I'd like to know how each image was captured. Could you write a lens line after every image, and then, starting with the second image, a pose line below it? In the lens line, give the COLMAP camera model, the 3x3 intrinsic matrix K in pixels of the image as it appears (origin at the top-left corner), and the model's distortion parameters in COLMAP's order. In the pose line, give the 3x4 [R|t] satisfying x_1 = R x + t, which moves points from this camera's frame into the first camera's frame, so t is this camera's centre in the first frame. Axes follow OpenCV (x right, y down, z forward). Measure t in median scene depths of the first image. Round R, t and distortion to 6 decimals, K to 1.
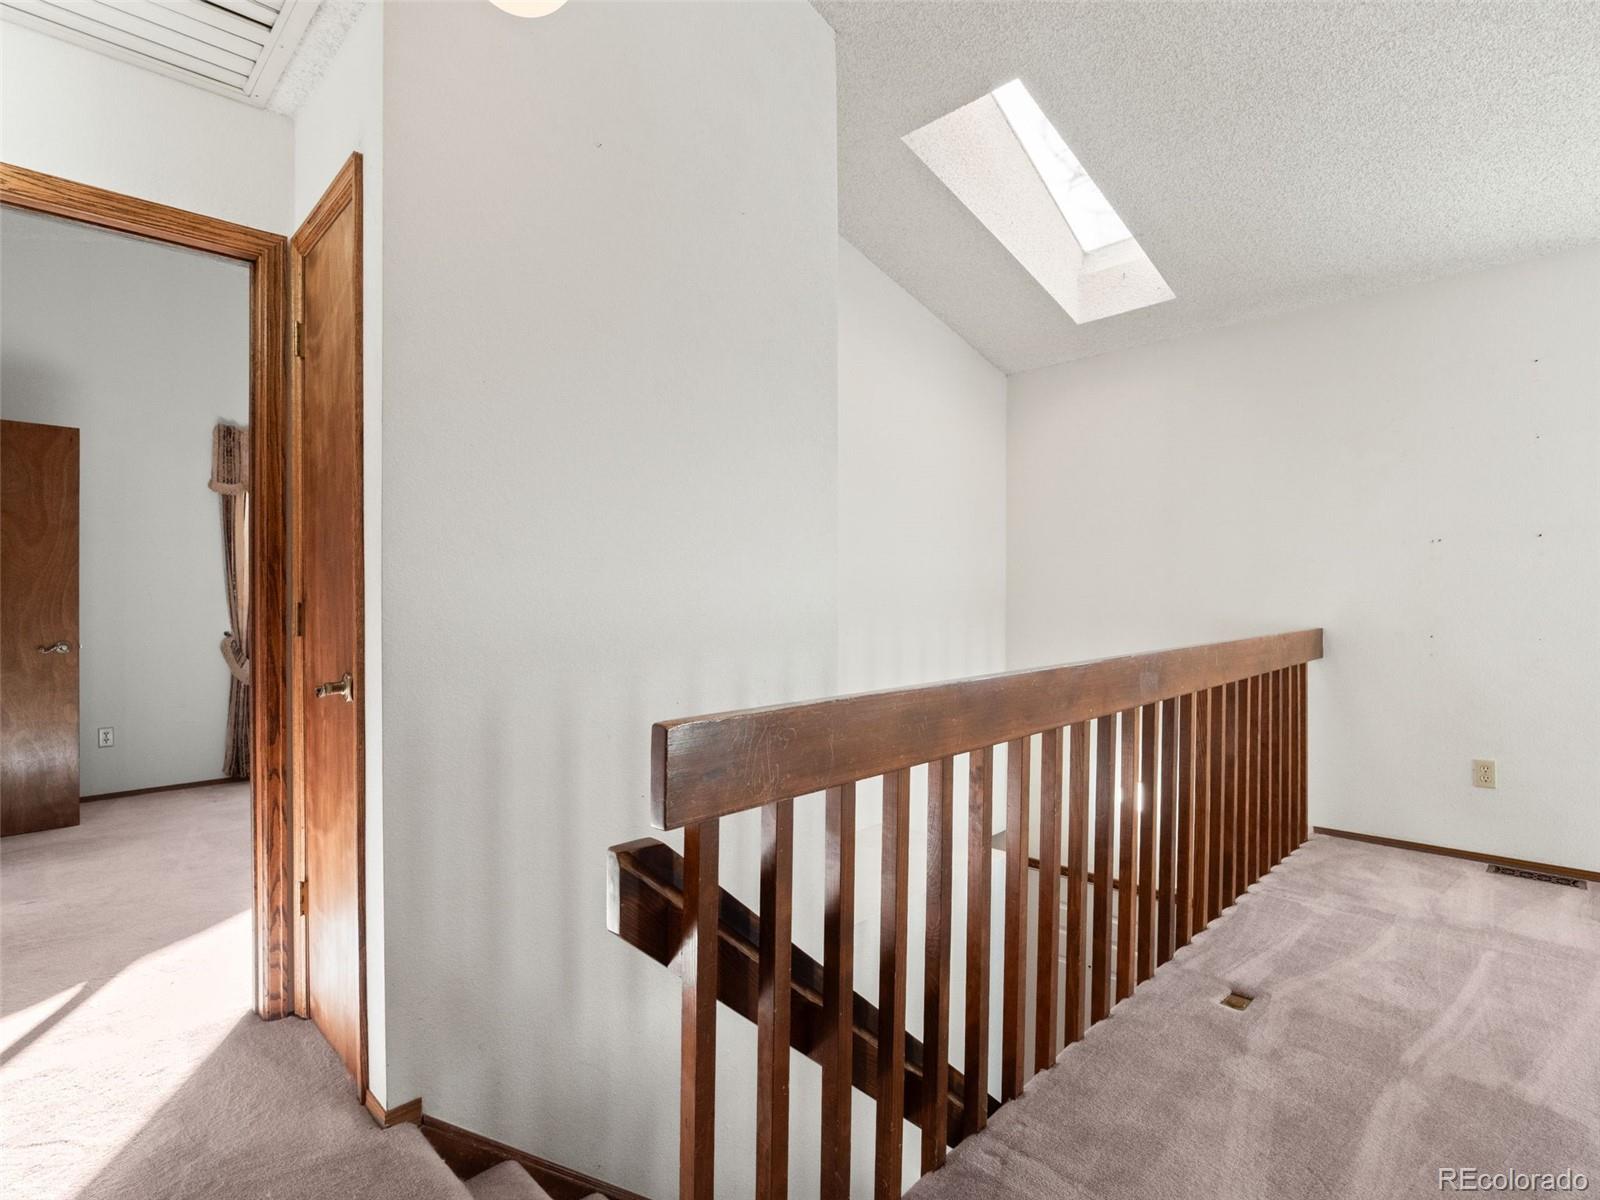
lens RADIAL K [[789.2, 0, 796.6], [0, 789.2, 606.8], [0, 0, 1]] dist [-0.004002, -0.007161]
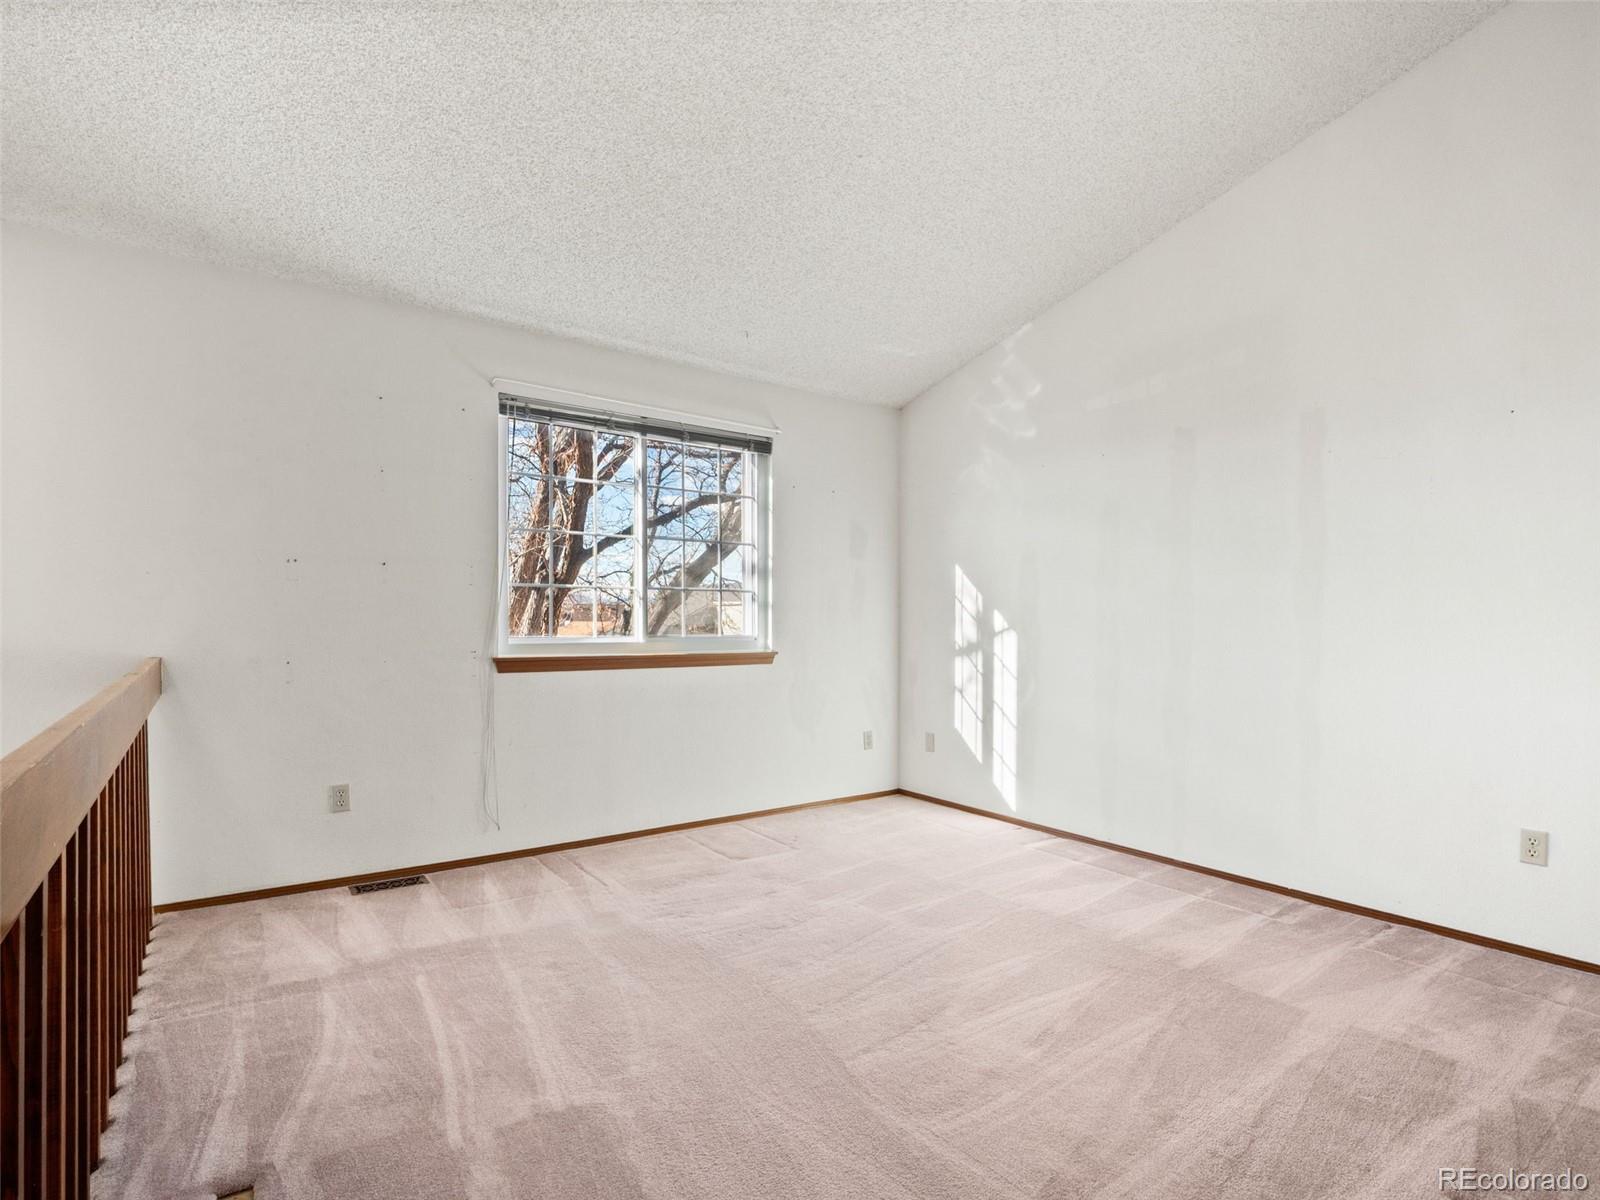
lens RADIAL K [[789.2, 0, 775.9], [0, 789.2, 634.9], [0, 0, 1]] dist [-0.004002, -0.007161]
pose [[0.156454, -0.002620, 0.987682, -0.036980], [-0.009633, 0.999945, 0.004178, -0.006082], [-0.987638, -0.010168, 0.156420, 0.380003]]
